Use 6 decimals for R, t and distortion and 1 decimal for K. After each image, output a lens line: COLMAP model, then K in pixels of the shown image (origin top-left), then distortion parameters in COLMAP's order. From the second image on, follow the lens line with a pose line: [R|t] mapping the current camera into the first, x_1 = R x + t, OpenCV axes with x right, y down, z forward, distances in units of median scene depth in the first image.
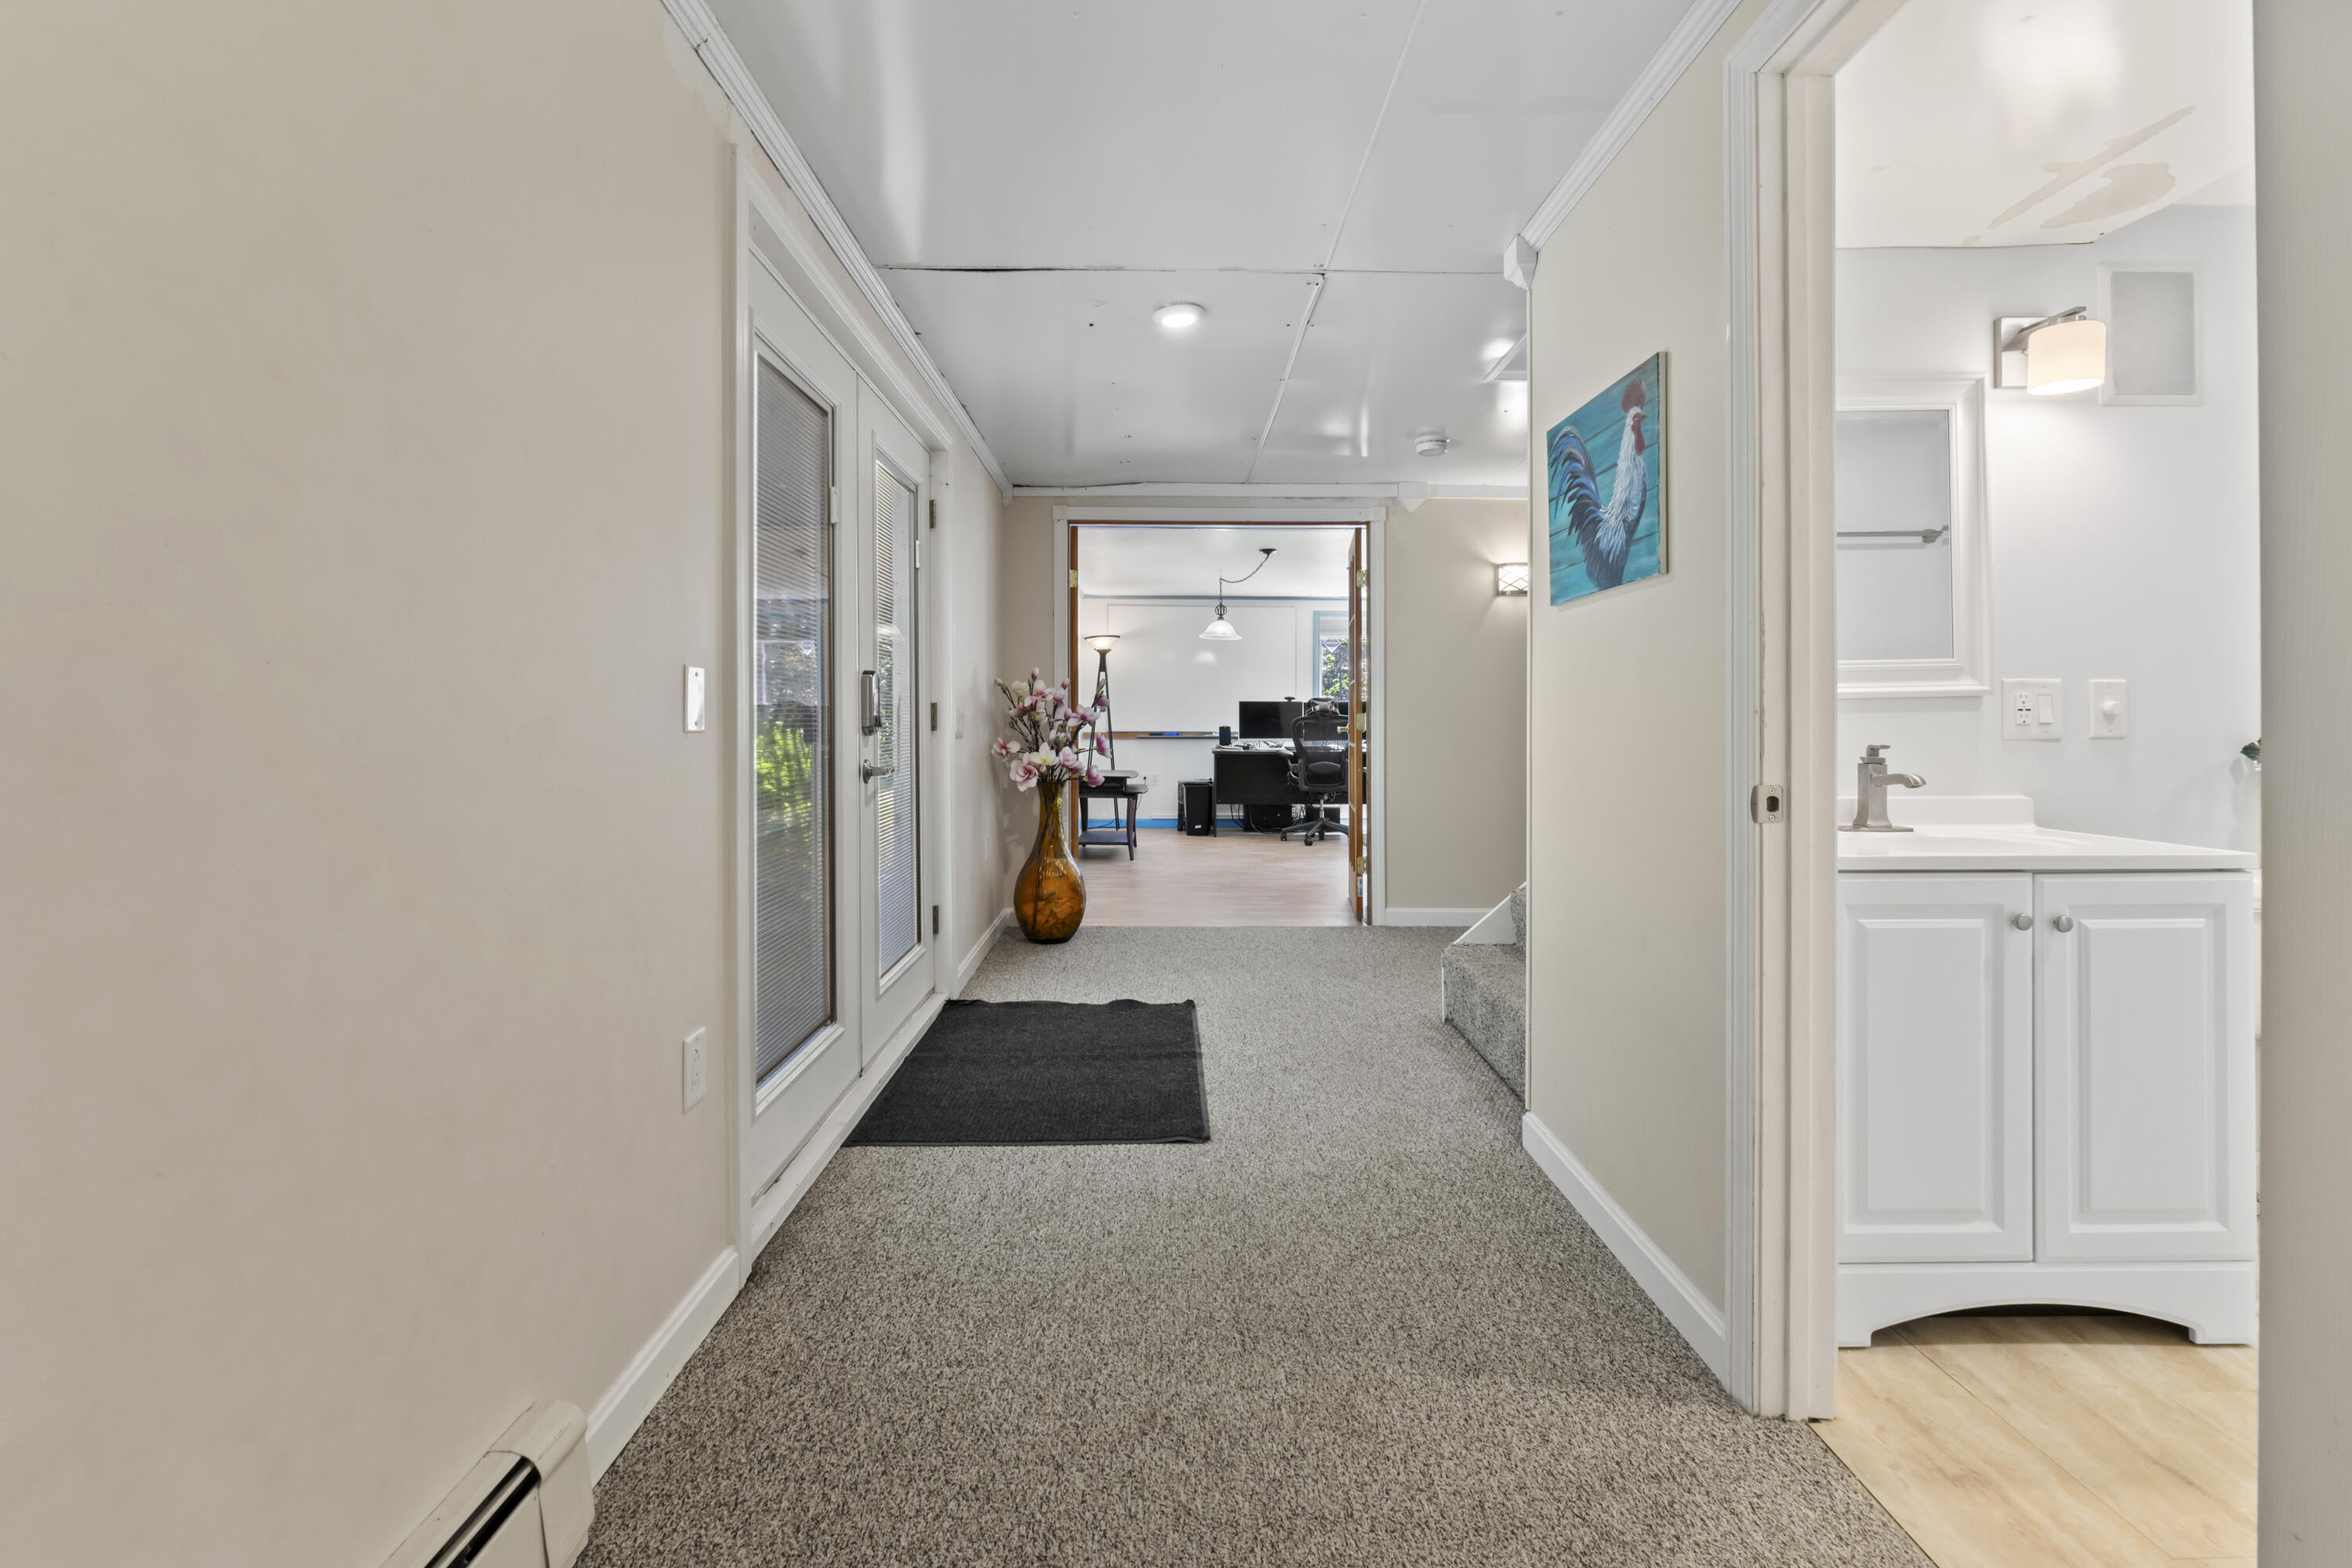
lens RADIAL K [[996.7, 0, 1176.6], [0, 996.7, 708.6], [0, 0, 1]] dist [0.001034, 0.000424]
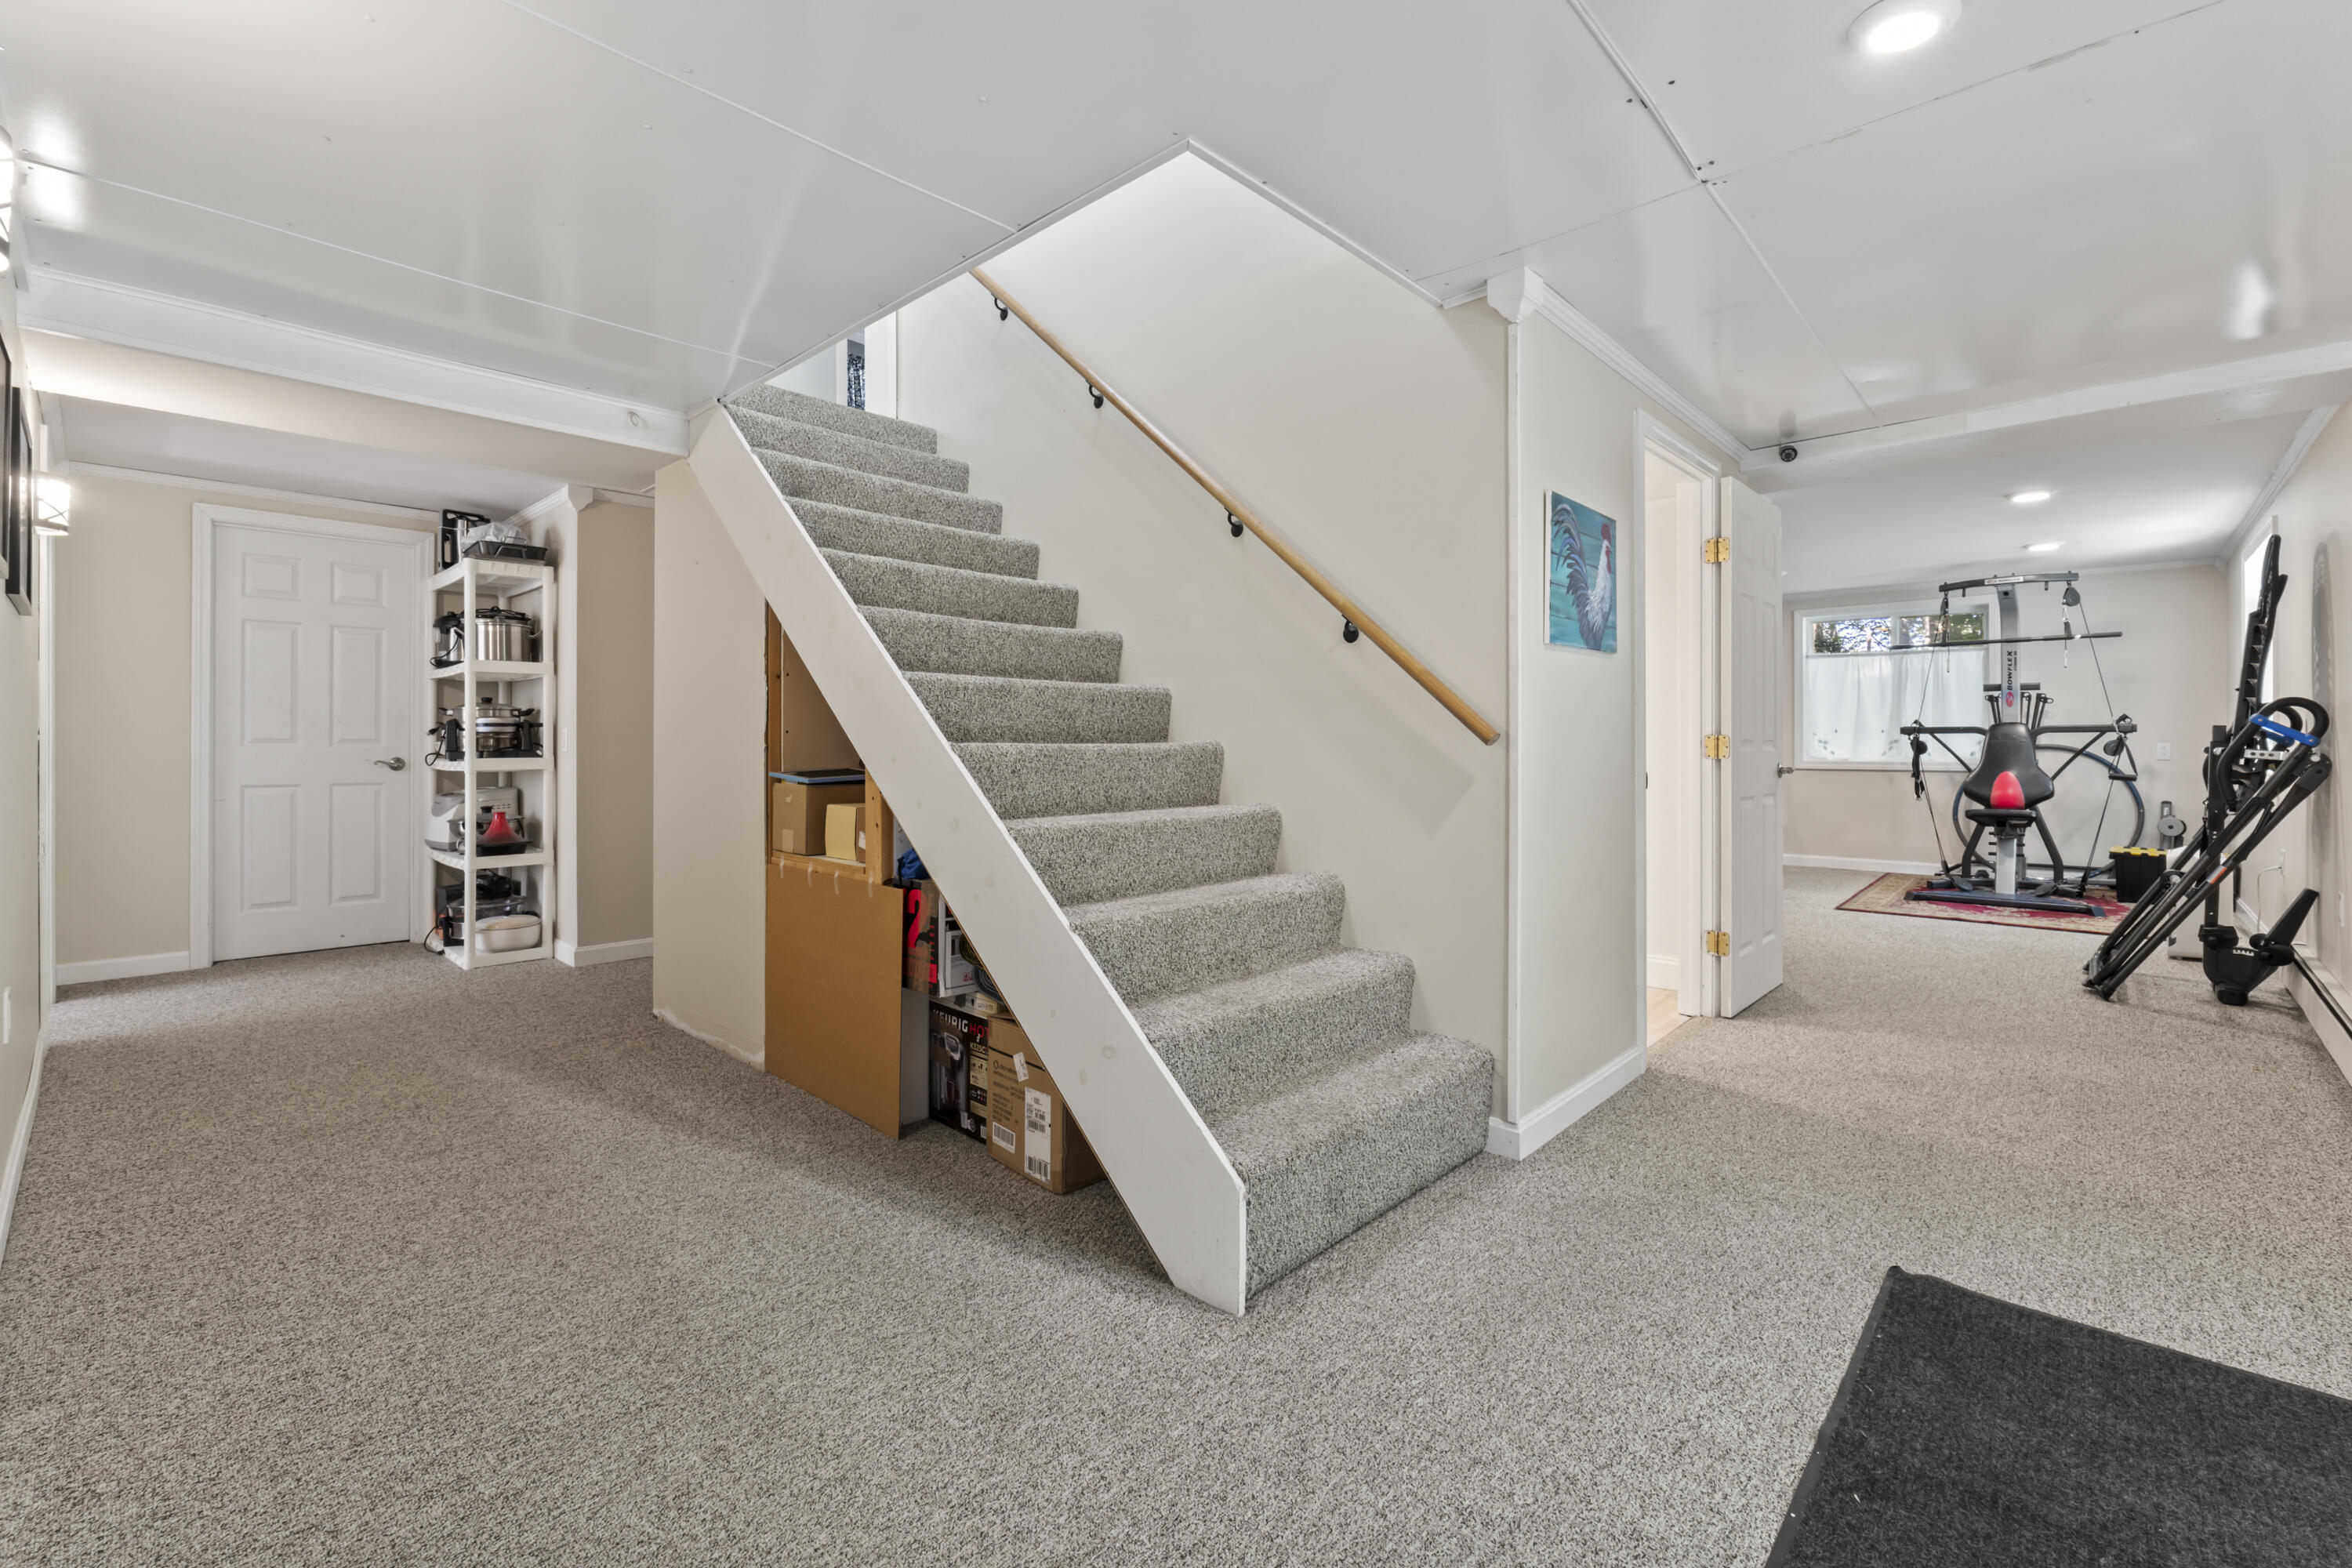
lens RADIAL K [[996.7, 0, 1206.9], [0, 996.7, 749.9], [0, 0, 1]] dist [0.001034, 0.000424]
pose [[-0.733163, -0.002586, 0.680048, -0.118312], [-0.000406, 0.999994, 0.003365, 0.016292], [-0.680053, 0.002190, -0.733160, 2.136230]]
